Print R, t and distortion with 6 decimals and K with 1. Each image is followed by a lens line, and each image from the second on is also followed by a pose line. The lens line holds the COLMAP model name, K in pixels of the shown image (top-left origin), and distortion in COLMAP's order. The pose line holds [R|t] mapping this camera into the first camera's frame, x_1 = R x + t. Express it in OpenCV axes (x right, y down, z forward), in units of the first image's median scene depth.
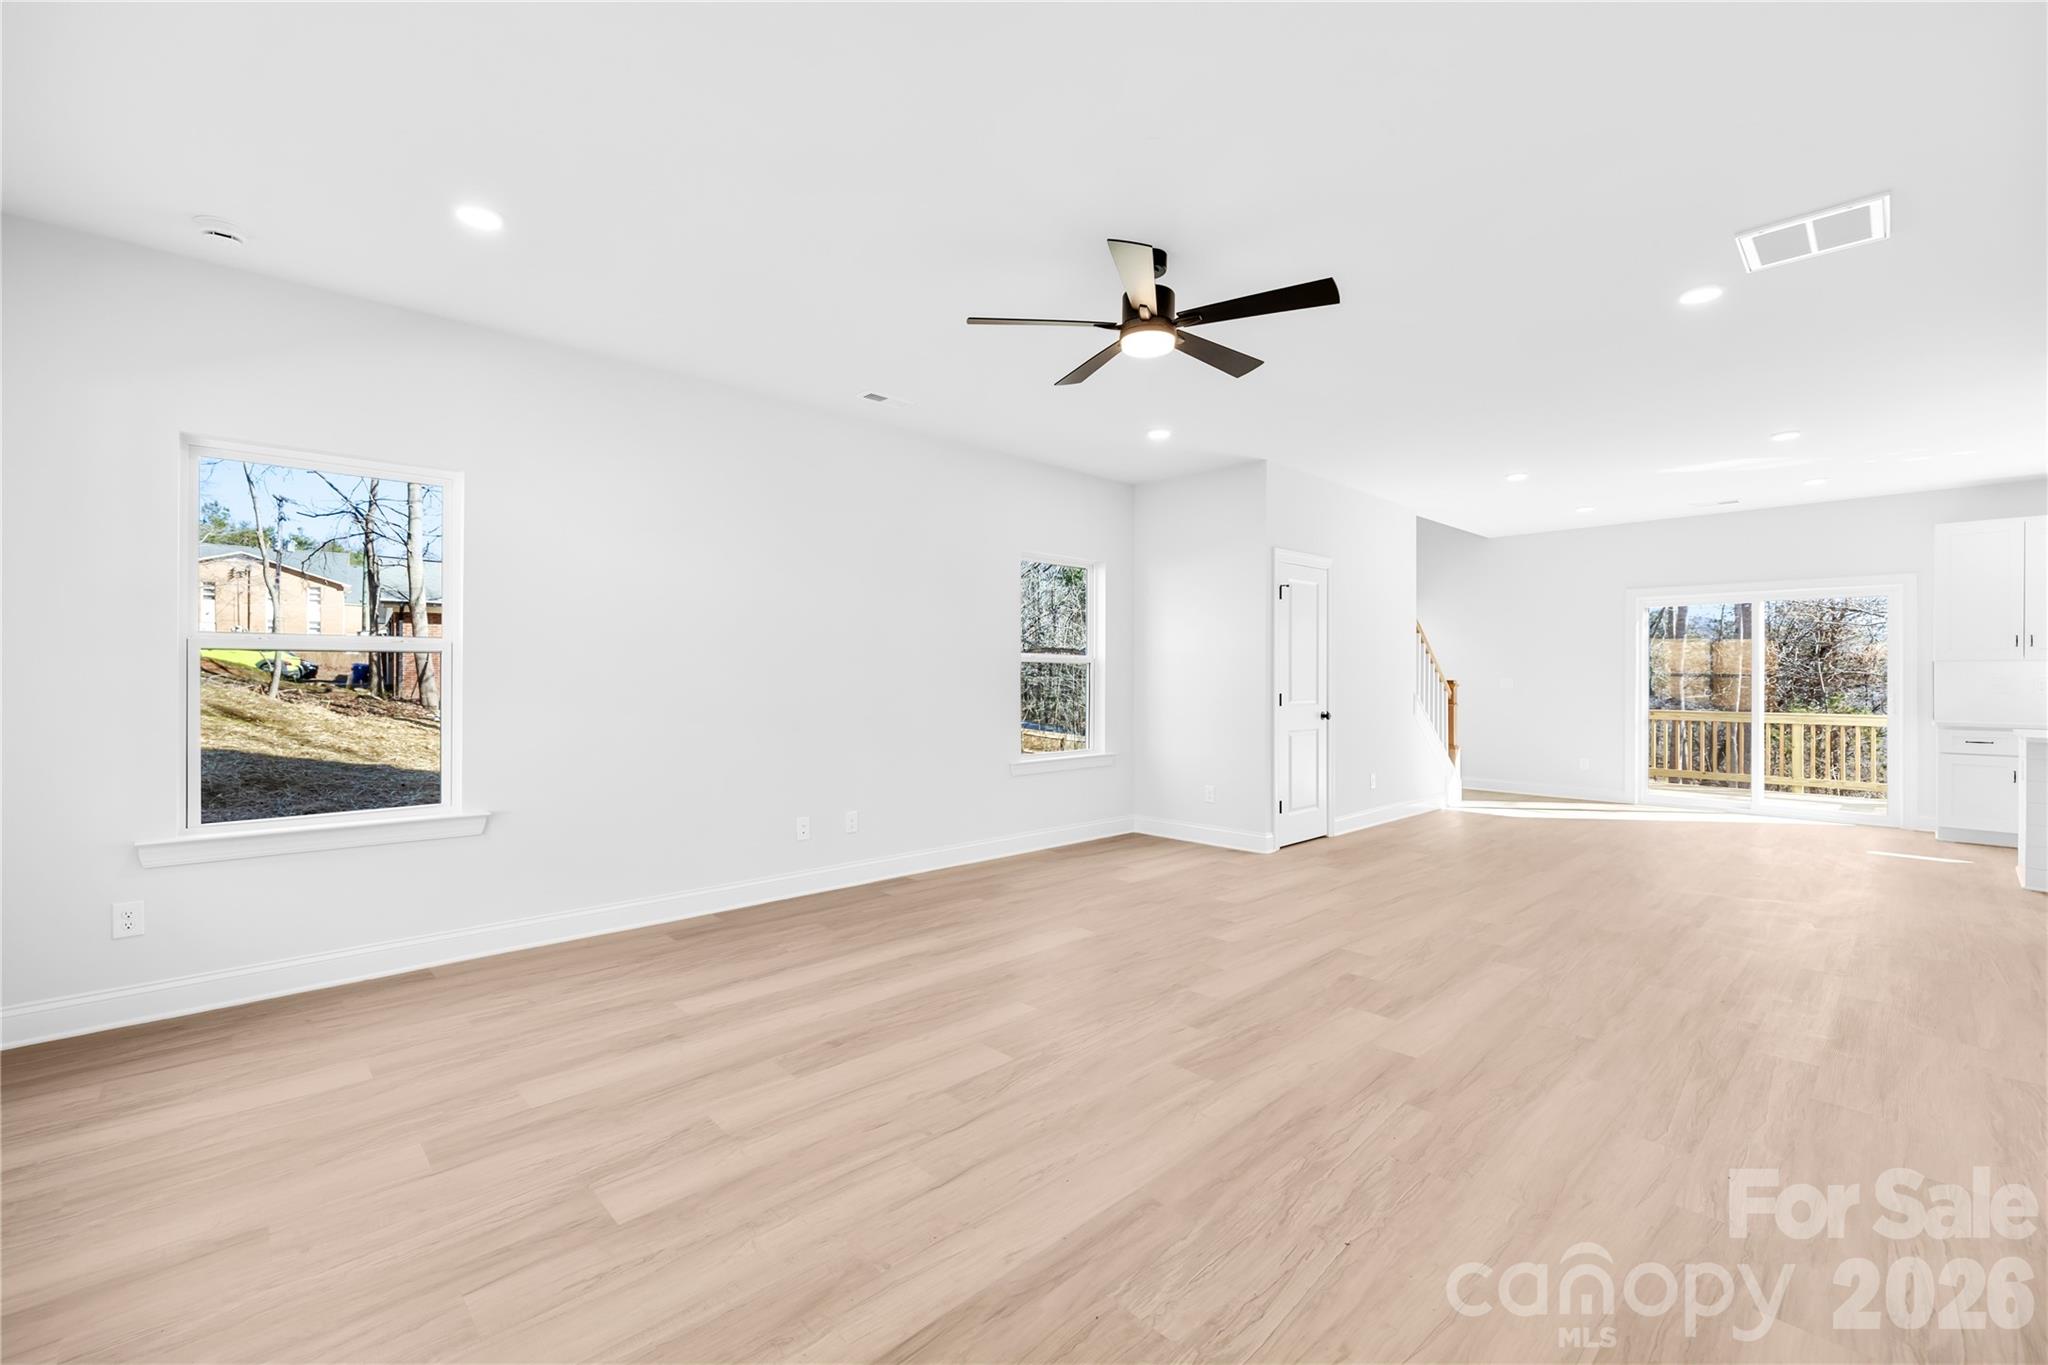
lens RADIAL K [[851.1, 0, 1020.2], [0, 851.1, 680.3], [0, 0, 1]] dist [0.001974, -0.000861]
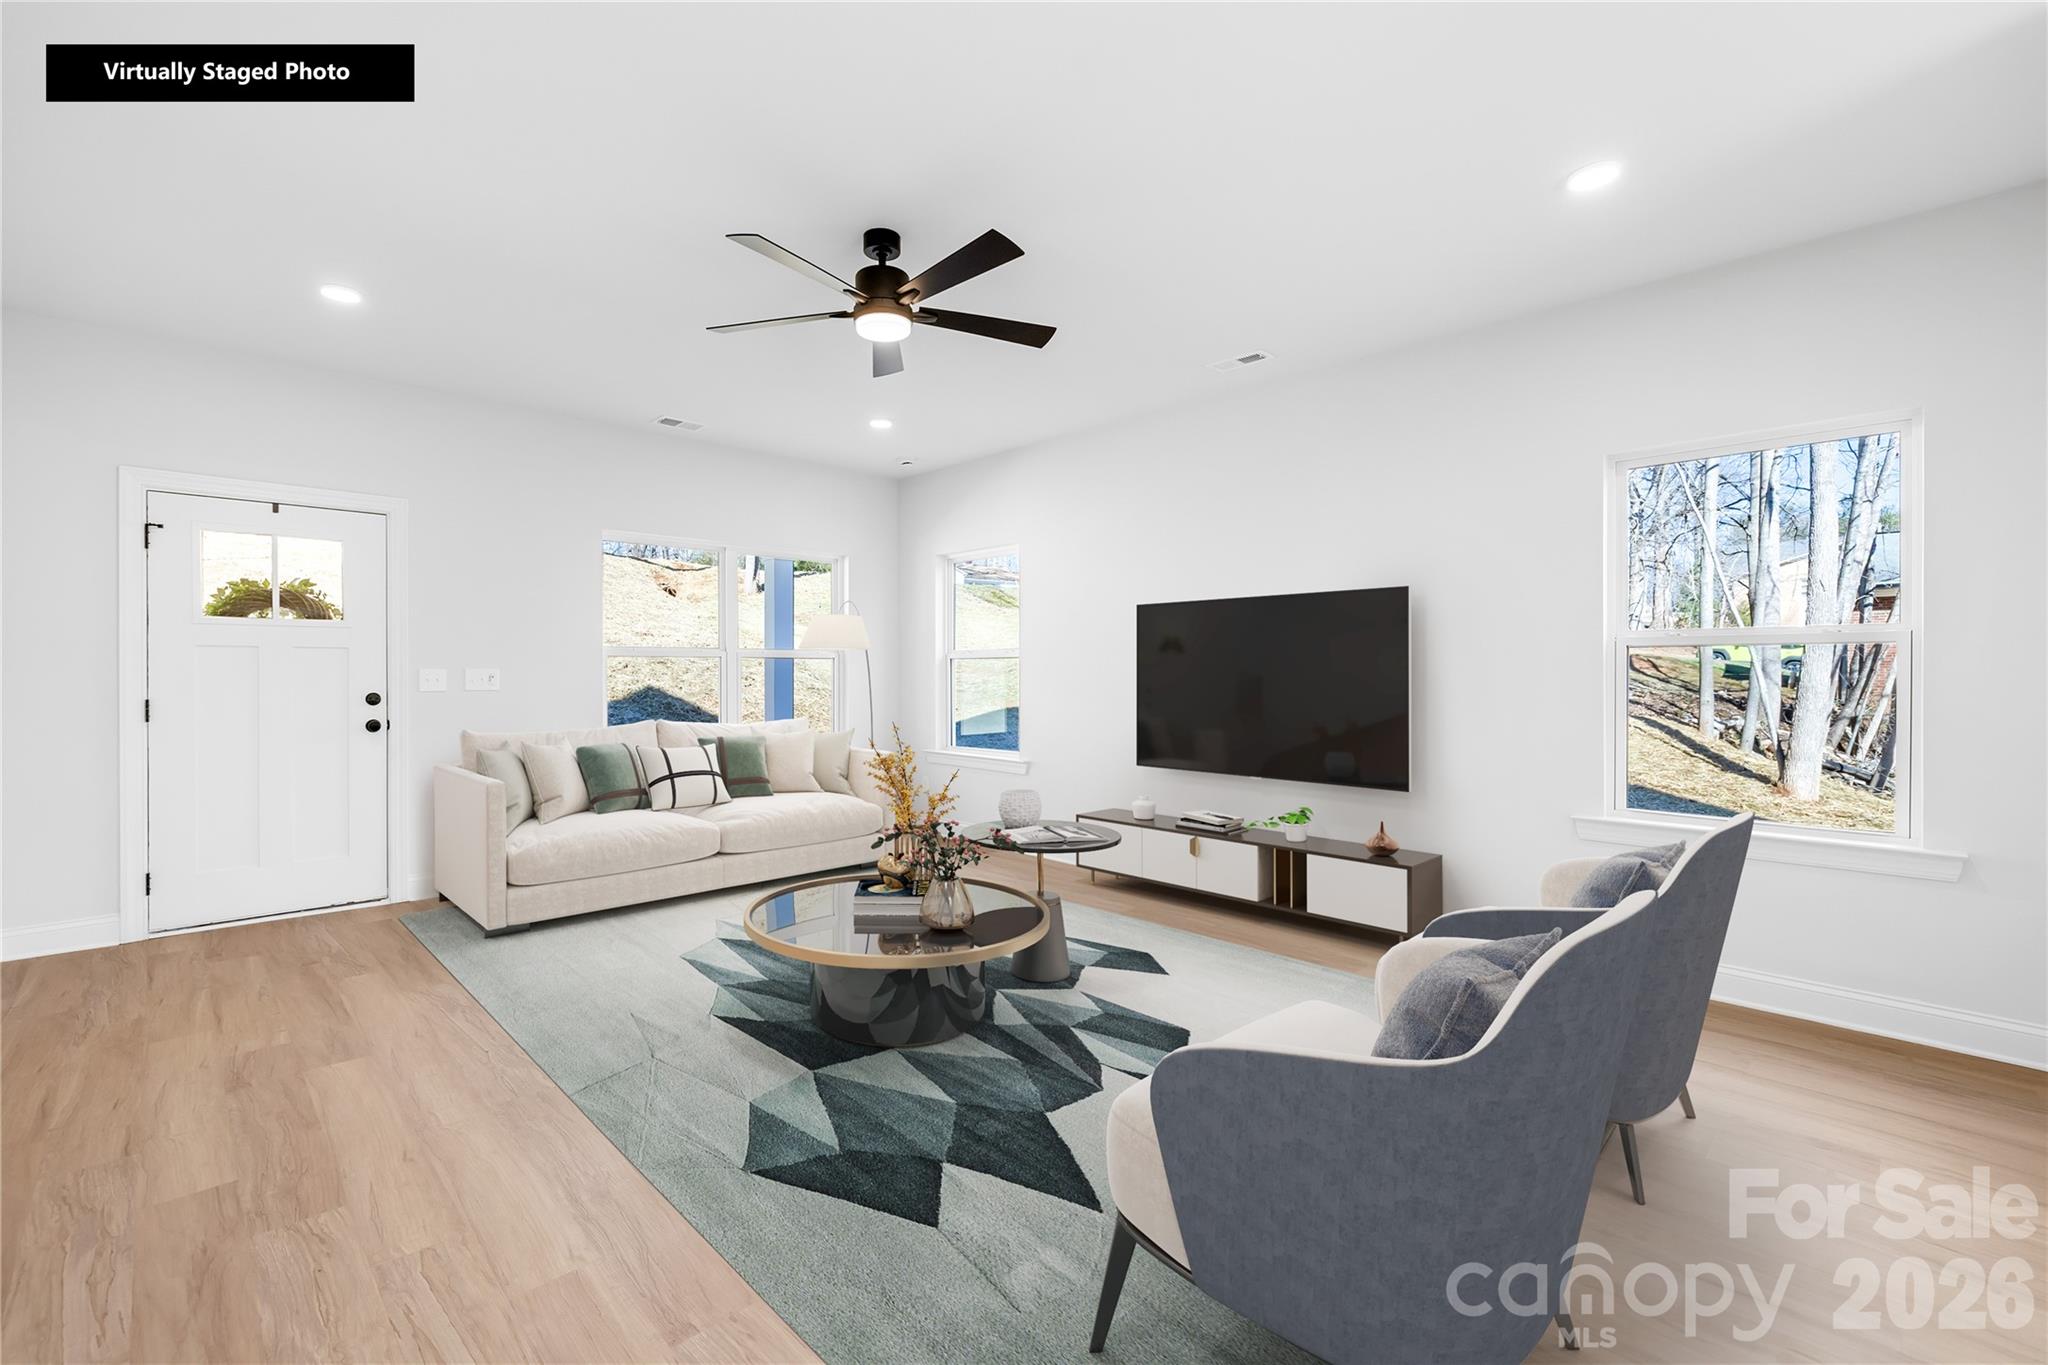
lens RADIAL K [[889.3, 0, 1026.0], [0, 889.3, 677.1], [0, 0, 1]] dist [0.009003, -0.000363]
pose [[0.018534, 0.007313, -0.999801, 0.609006], [-0.007776, 0.999944, 0.007170, -0.006453], [0.999798, 0.007641, 0.018590, 0.590669]]
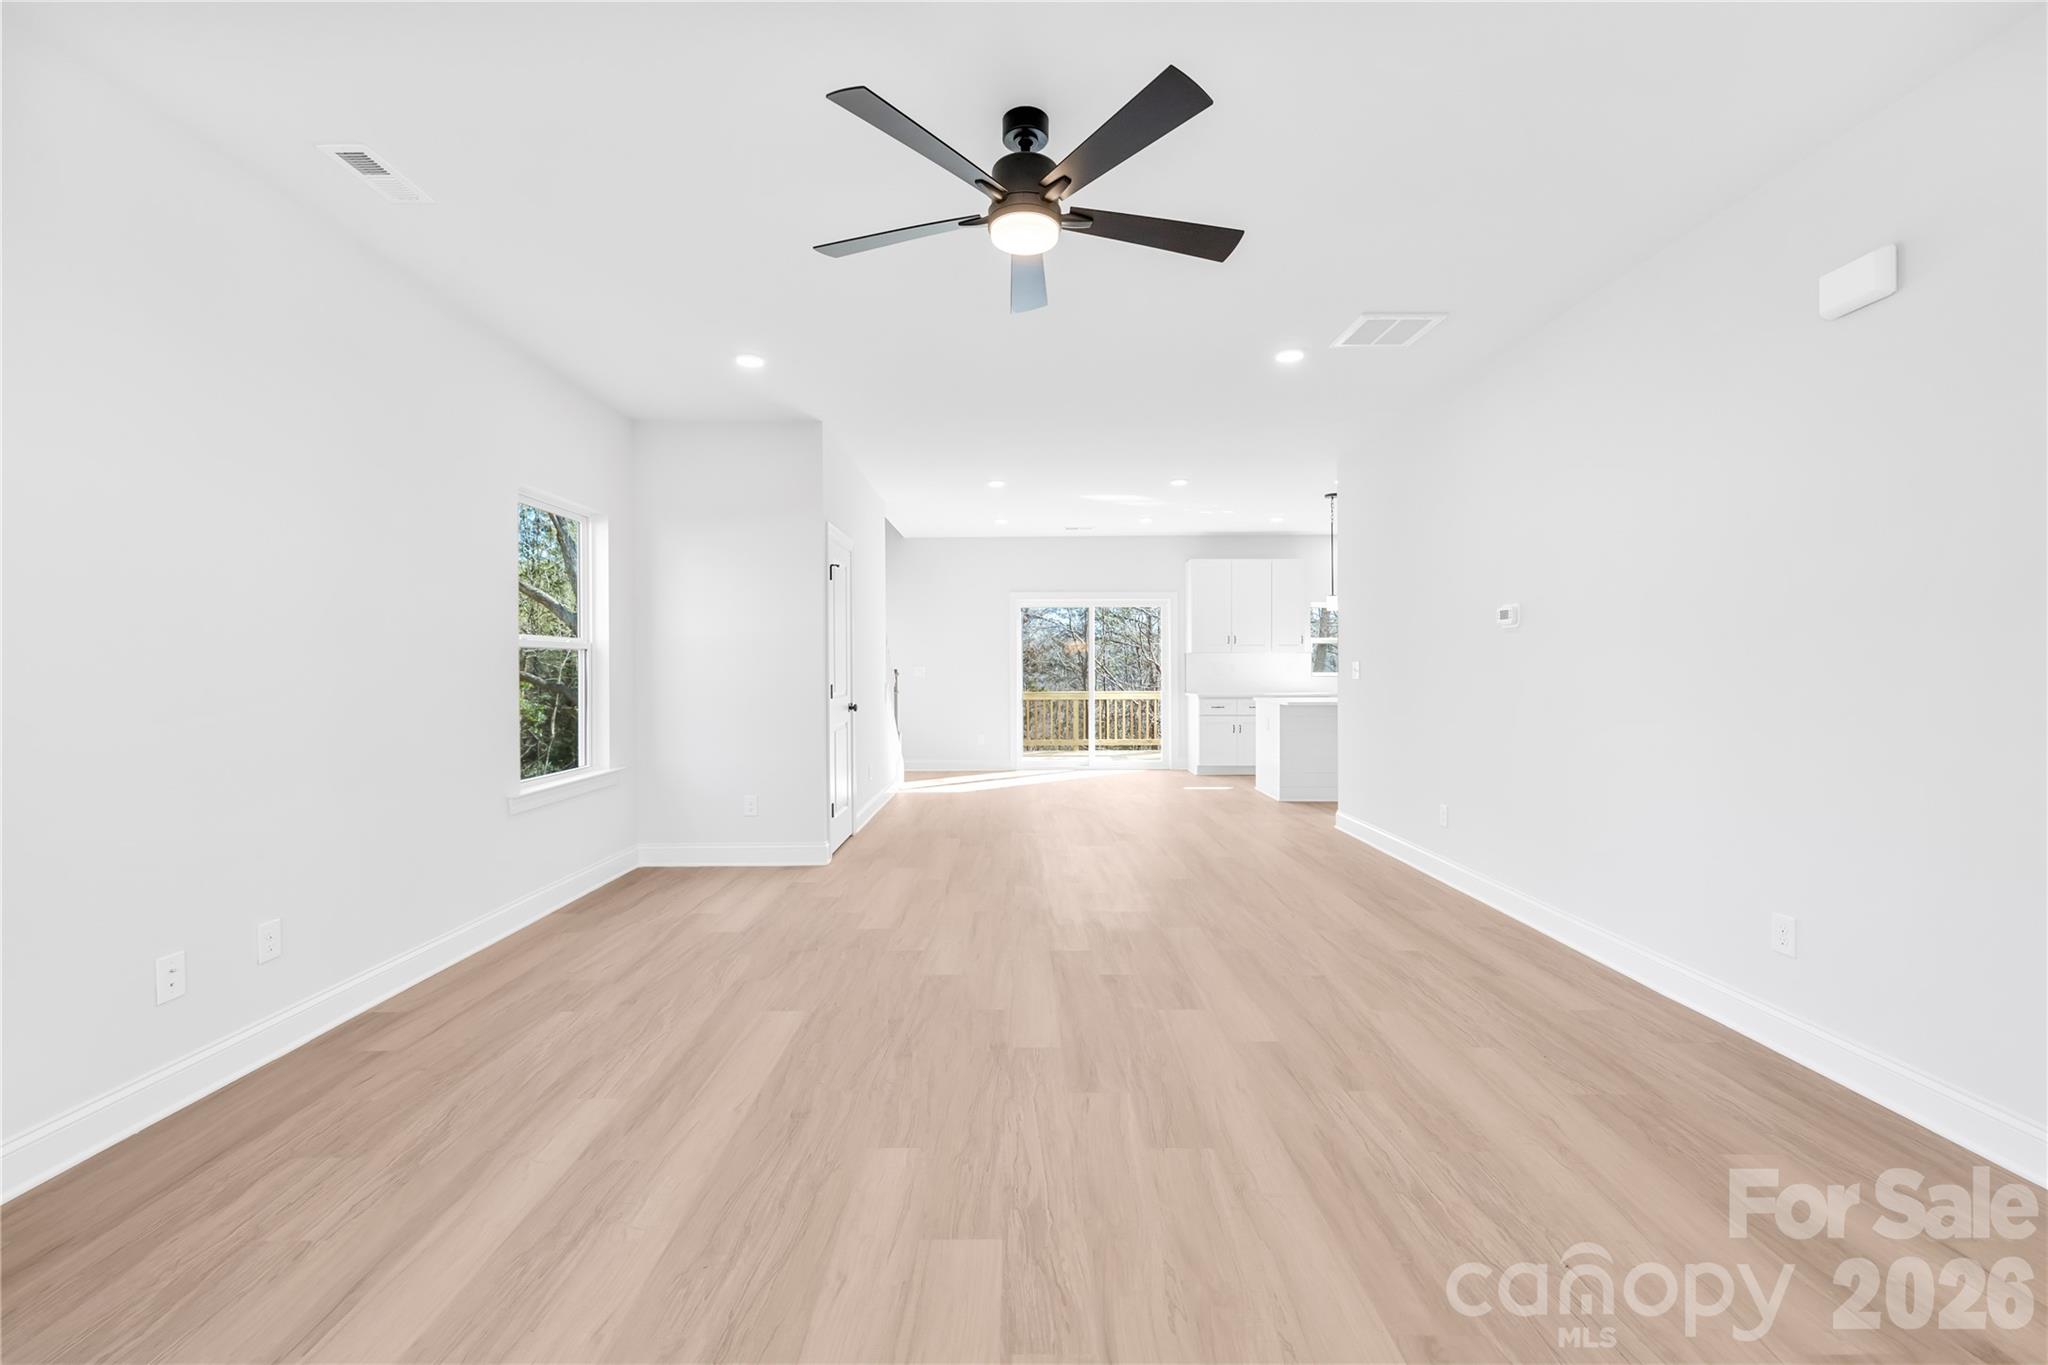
lens RADIAL K [[851.1, 0, 1021.5], [0, 851.1, 672.1], [0, 0, 1]] dist [0.001974, -0.000861]
pose [[0.693878, -0.011121, 0.720007, -0.212518], [0.011170, 0.999927, 0.004681, 0.000285], [-0.720006, 0.004794, 0.693951, 0.238940]]
